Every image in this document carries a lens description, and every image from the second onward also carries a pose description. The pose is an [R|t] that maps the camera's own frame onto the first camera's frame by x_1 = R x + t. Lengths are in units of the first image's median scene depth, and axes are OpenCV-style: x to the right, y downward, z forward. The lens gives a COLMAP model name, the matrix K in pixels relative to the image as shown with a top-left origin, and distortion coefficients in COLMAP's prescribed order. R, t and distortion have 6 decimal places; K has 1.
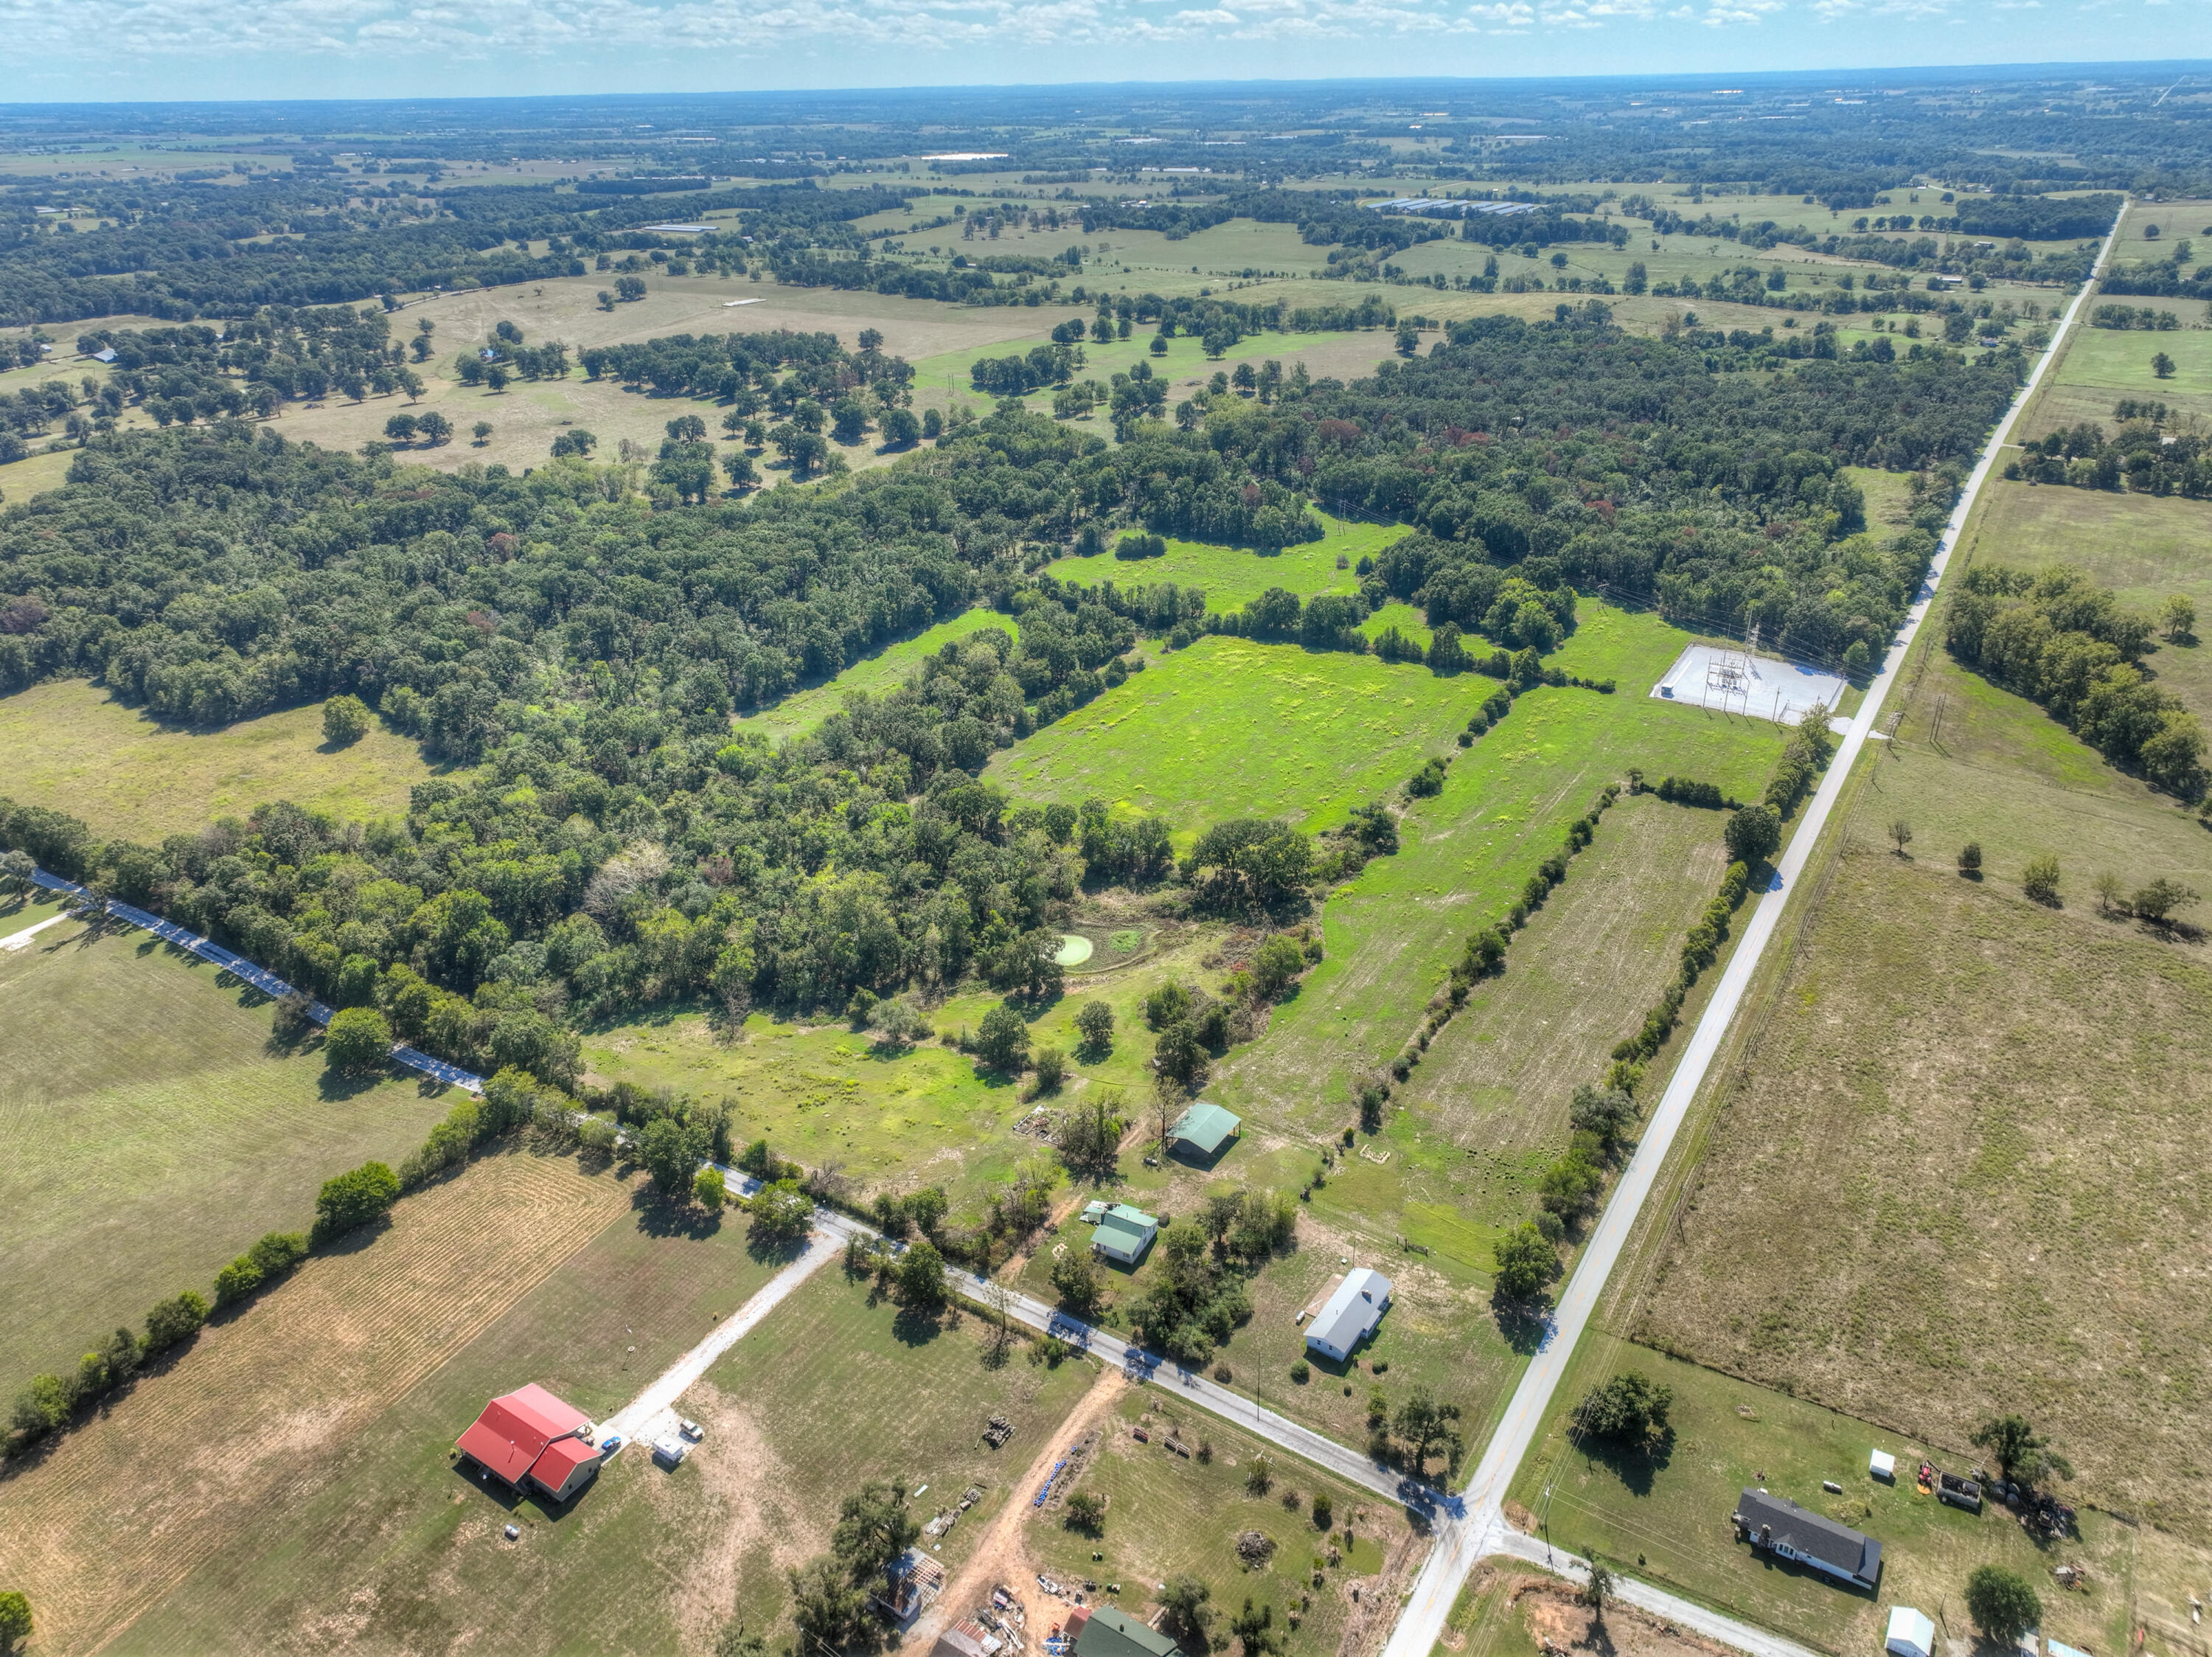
lens RADIAL K [[1550.3, 0, 1113.0], [0, 1550.3, 825.6], [0, 0, 1]] dist [-0.006224, 0.021364]
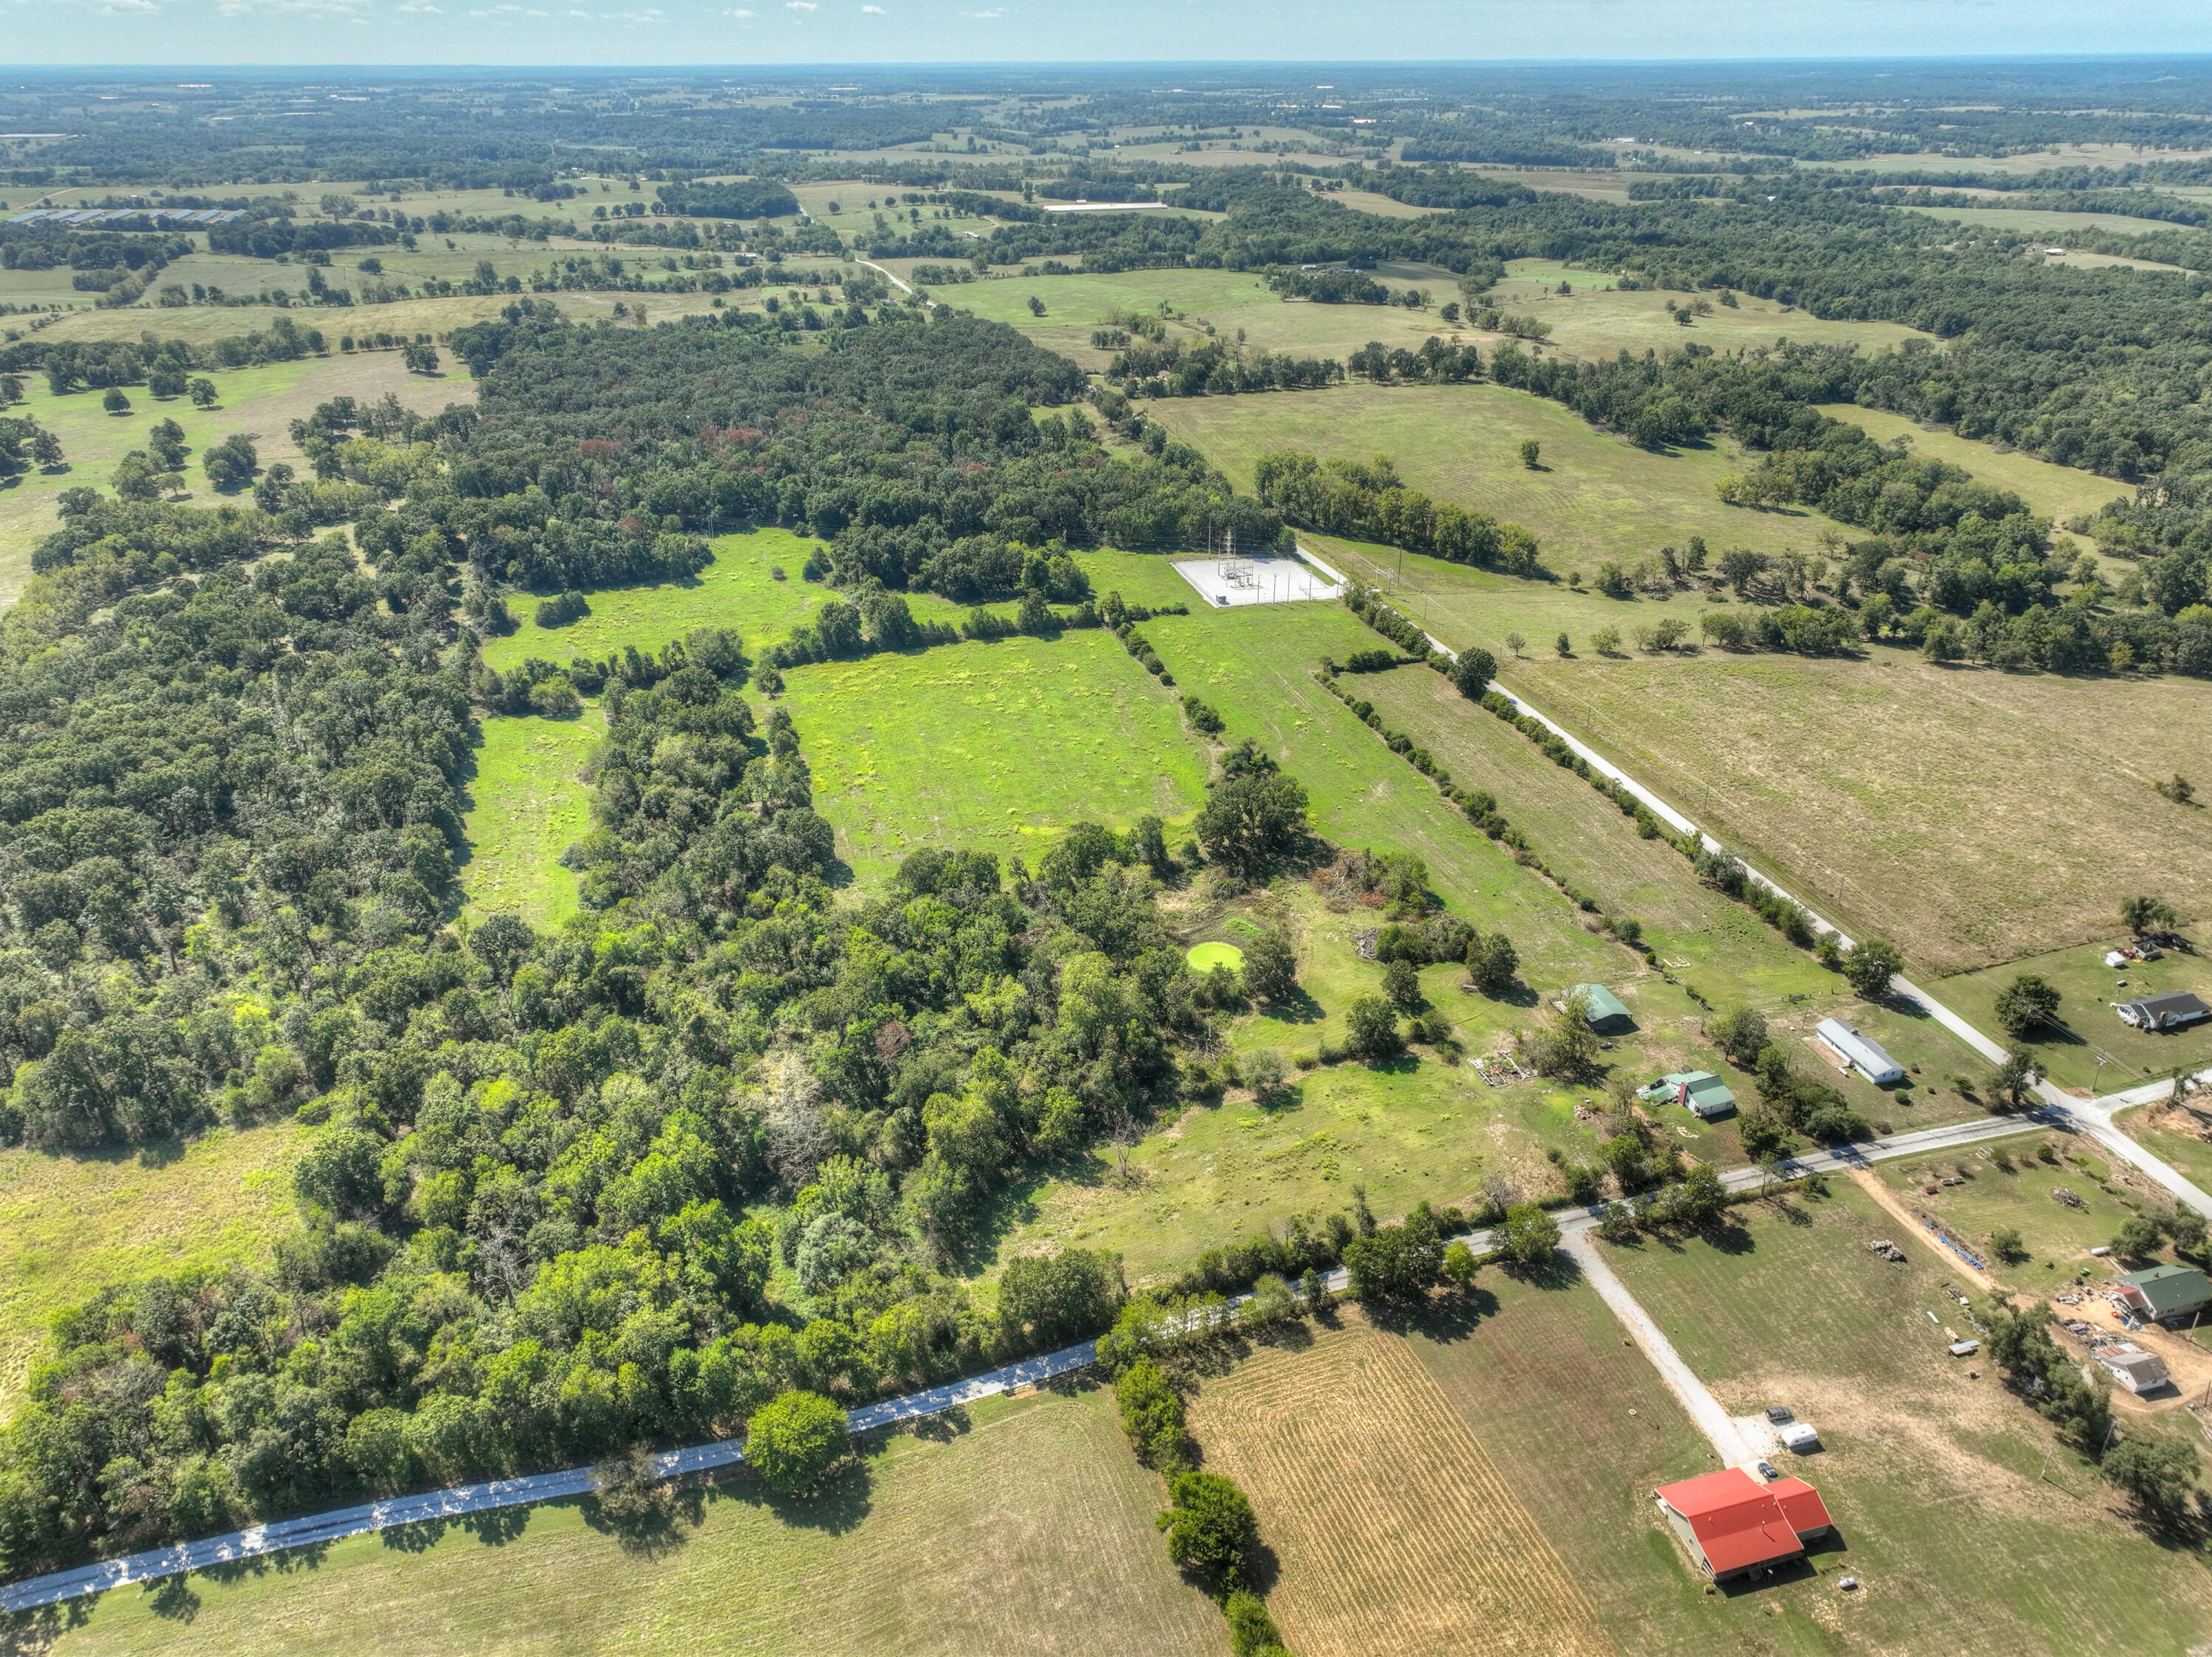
lens RADIAL K [[1519.2, 0, 1102.3], [0, 1519.2, 829.3], [0, 0, 1]] dist [0.001604, 0.002662]
pose [[0.654499, -0.331159, 0.679680, -0.683220], [0.323757, 0.935139, 0.143863, -0.152480], [-0.683237, 0.125893, 0.719262, 0.339876]]
